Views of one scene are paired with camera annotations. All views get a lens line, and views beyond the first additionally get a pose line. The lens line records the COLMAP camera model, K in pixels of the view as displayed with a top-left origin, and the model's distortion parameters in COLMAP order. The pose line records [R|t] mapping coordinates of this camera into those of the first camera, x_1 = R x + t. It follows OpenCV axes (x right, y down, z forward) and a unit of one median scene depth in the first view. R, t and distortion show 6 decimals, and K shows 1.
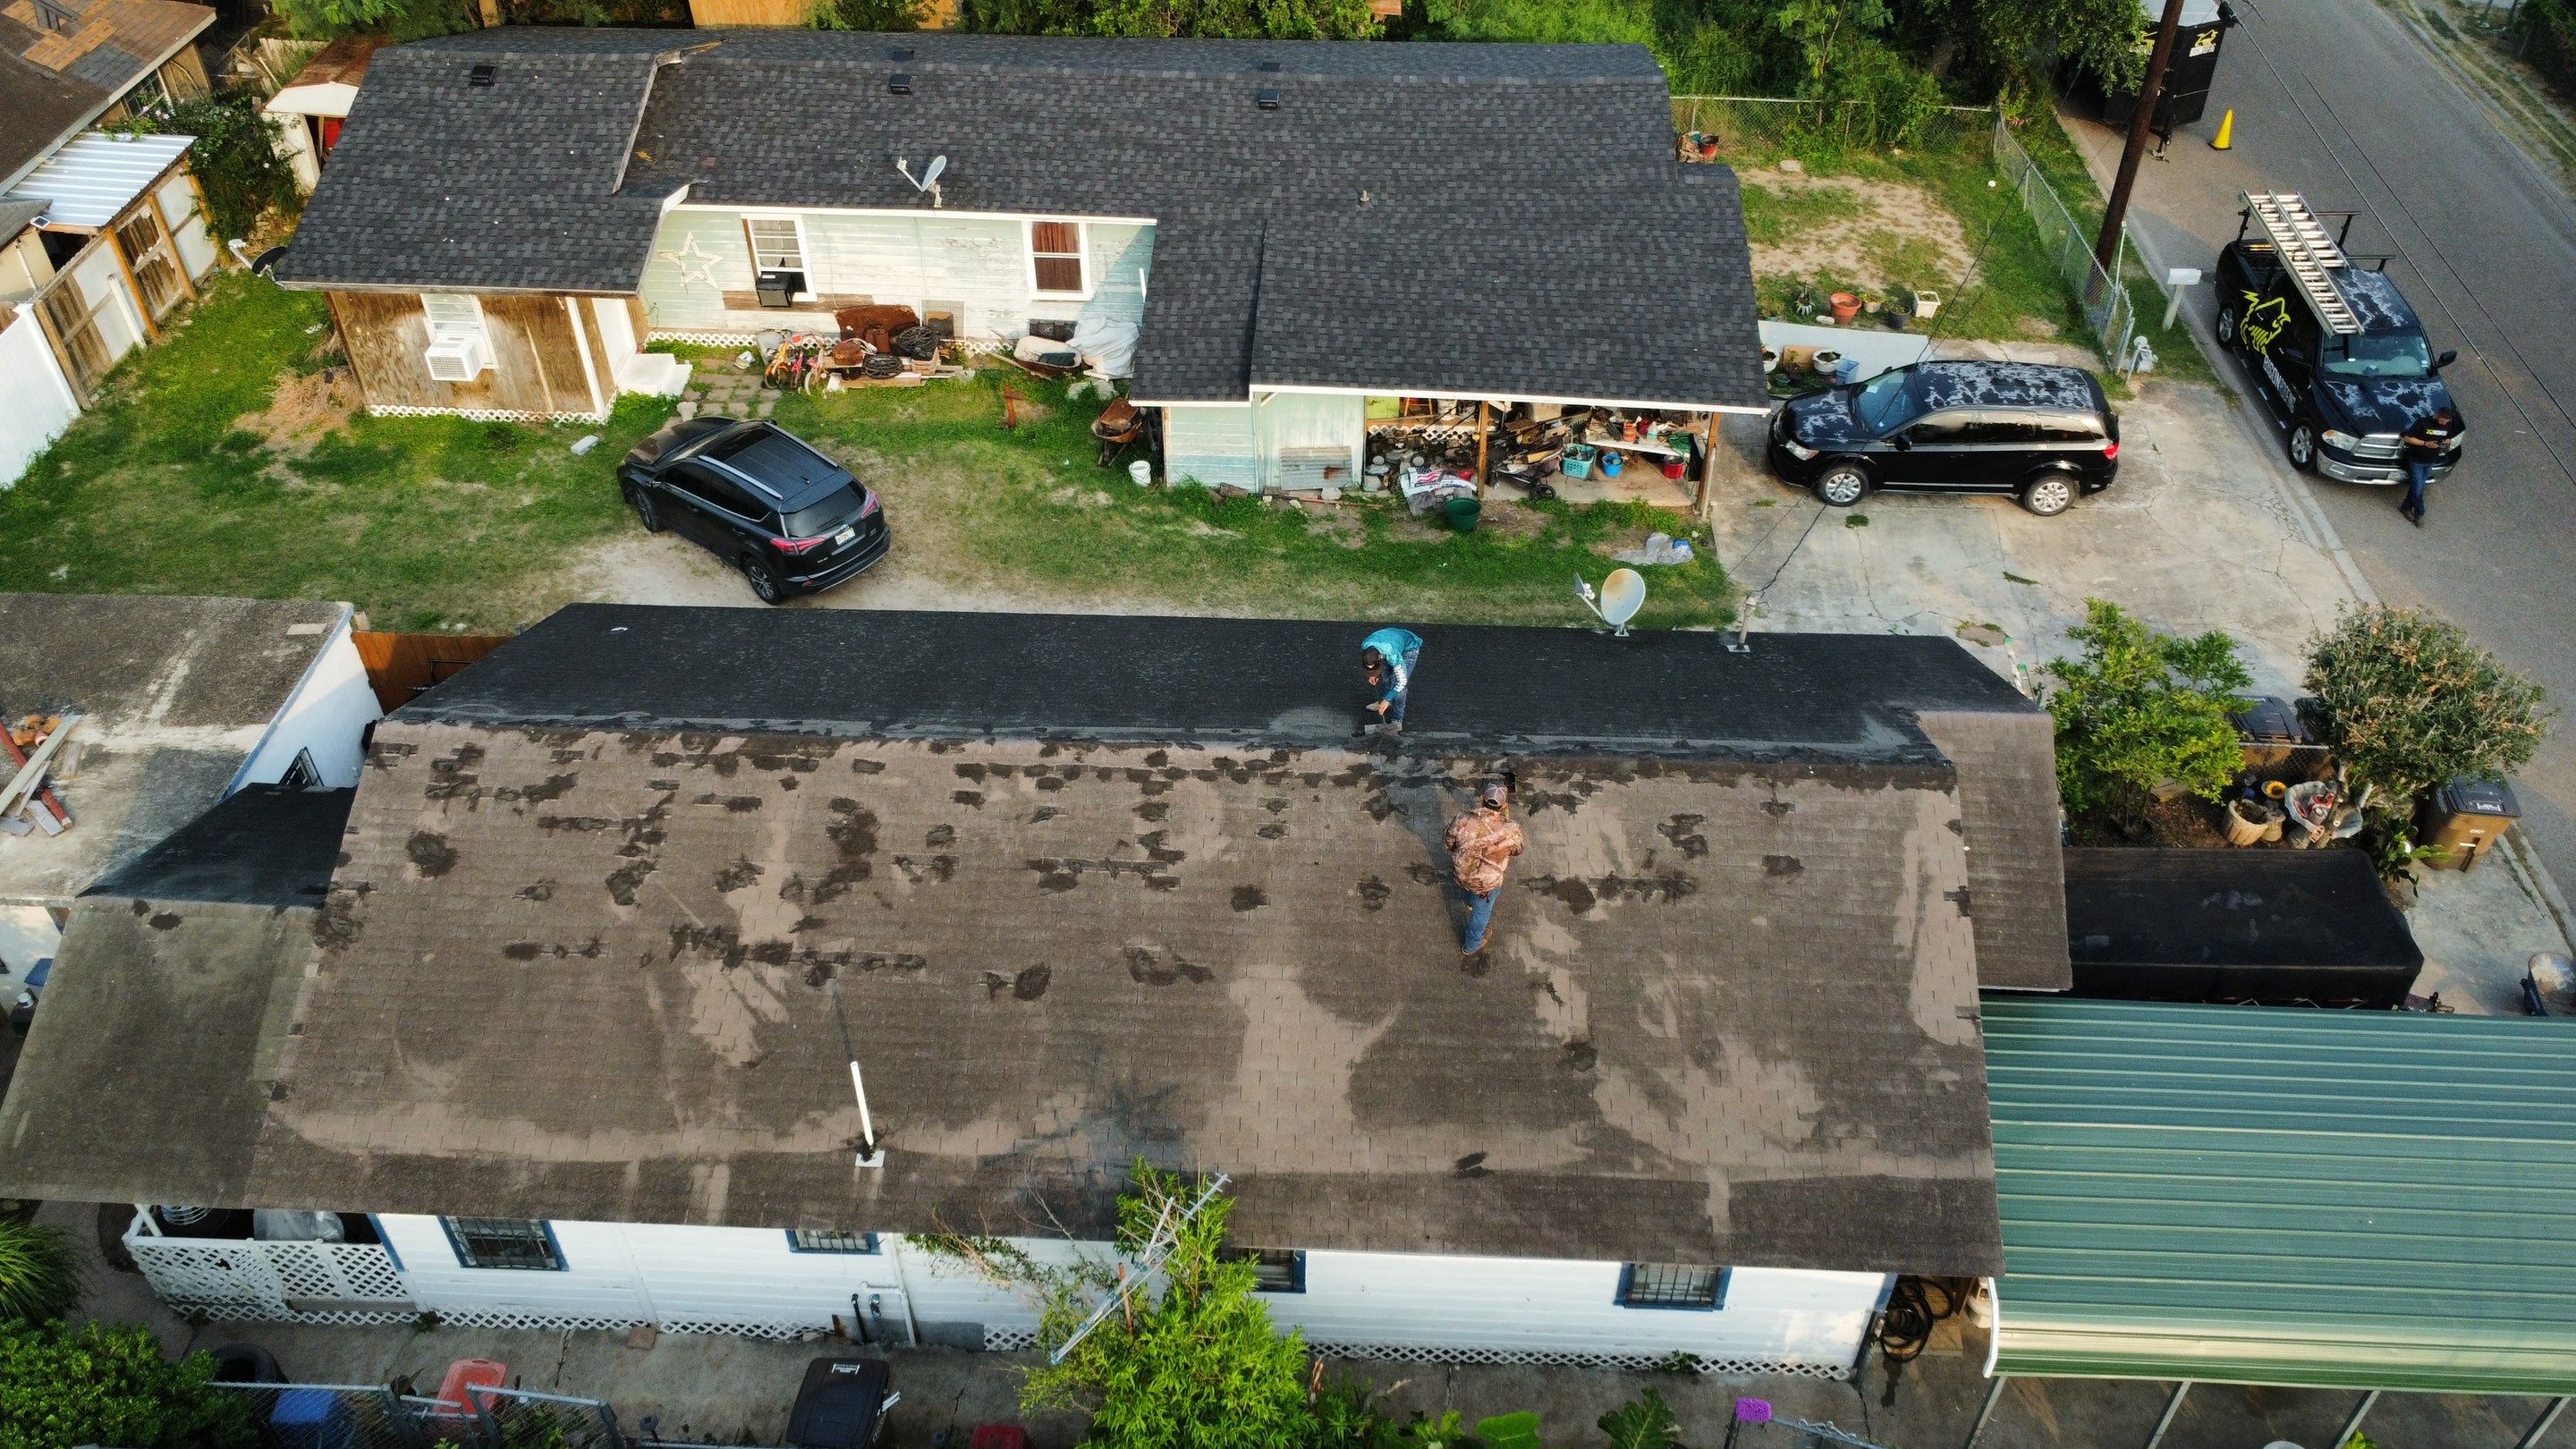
lens RADIAL K [[1951.4, 0, 1287.5], [0, 1951.4, 706.7], [0, 0, 1]] dist [0.005505, -0.013874]
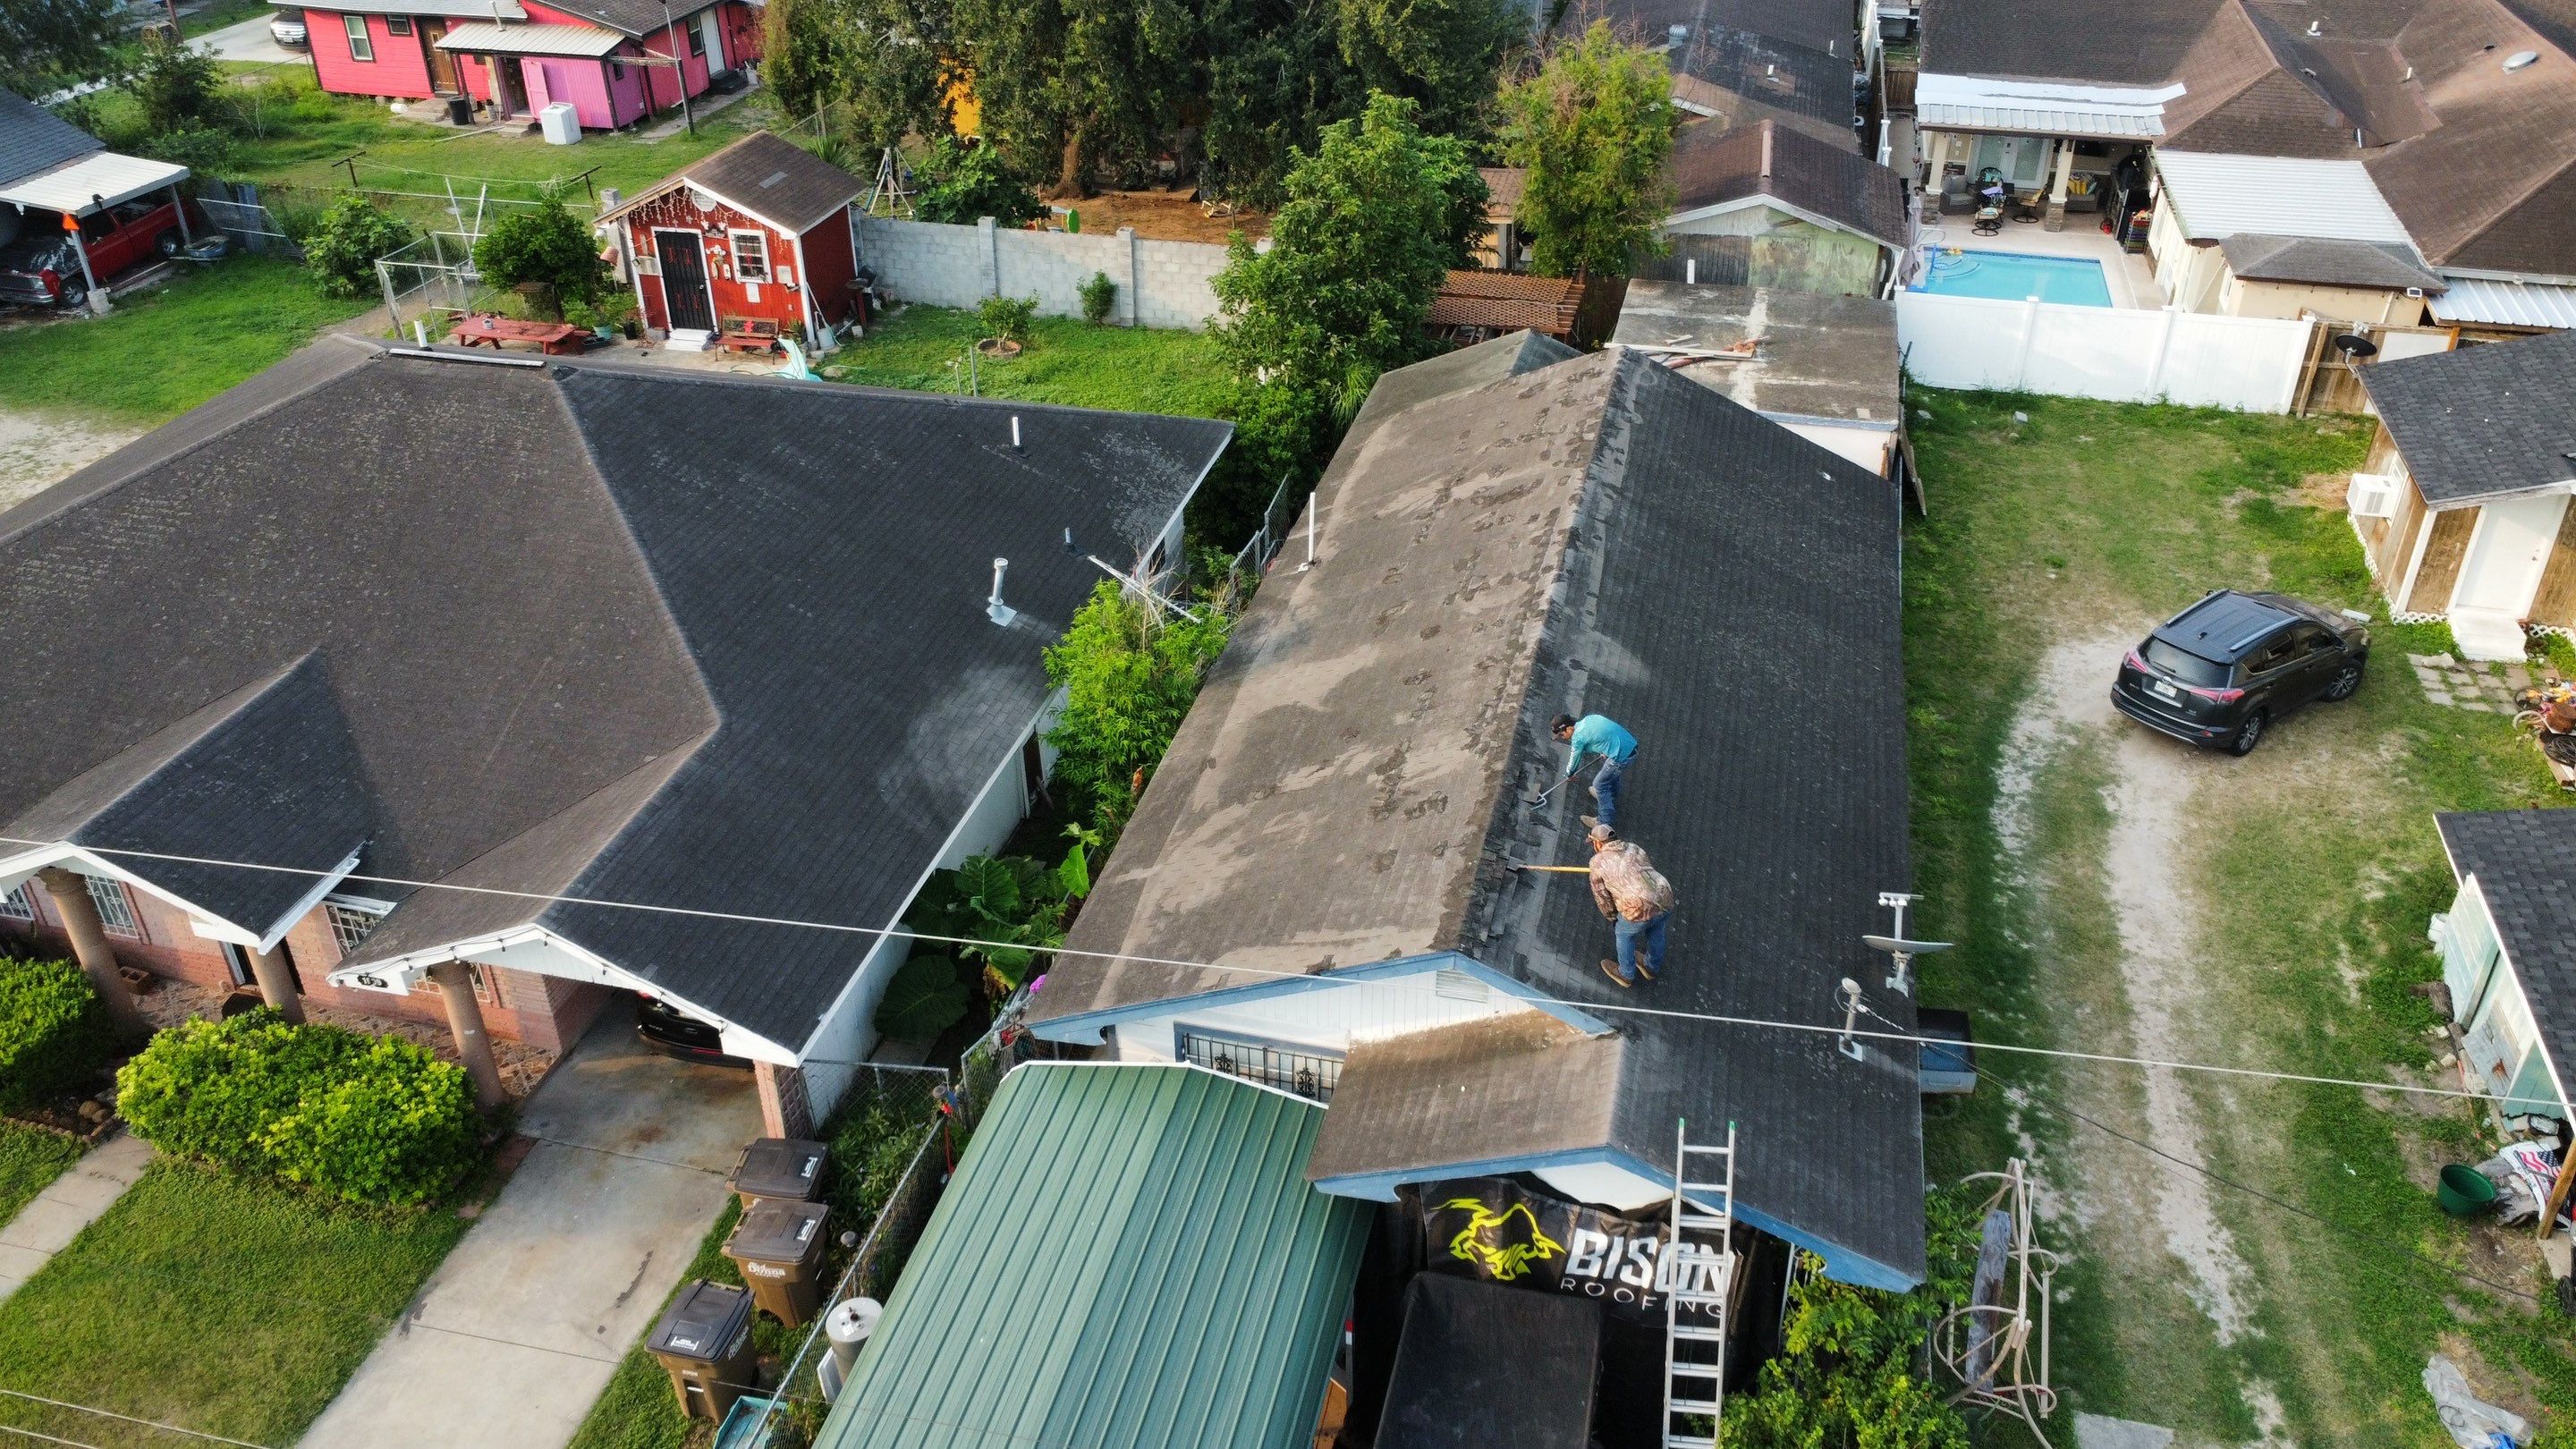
lens RADIAL K [[1951.4, 0, 1285.4], [0, 1951.4, 712.3], [0, 0, 1]] dist [0.005505, -0.013874]
pose [[-0.201751, 0.515671, -0.832694, 0.650395], [-0.633379, 0.579793, 0.512514, -0.279988], [0.747079, 0.630812, 0.209641, 0.399751]]
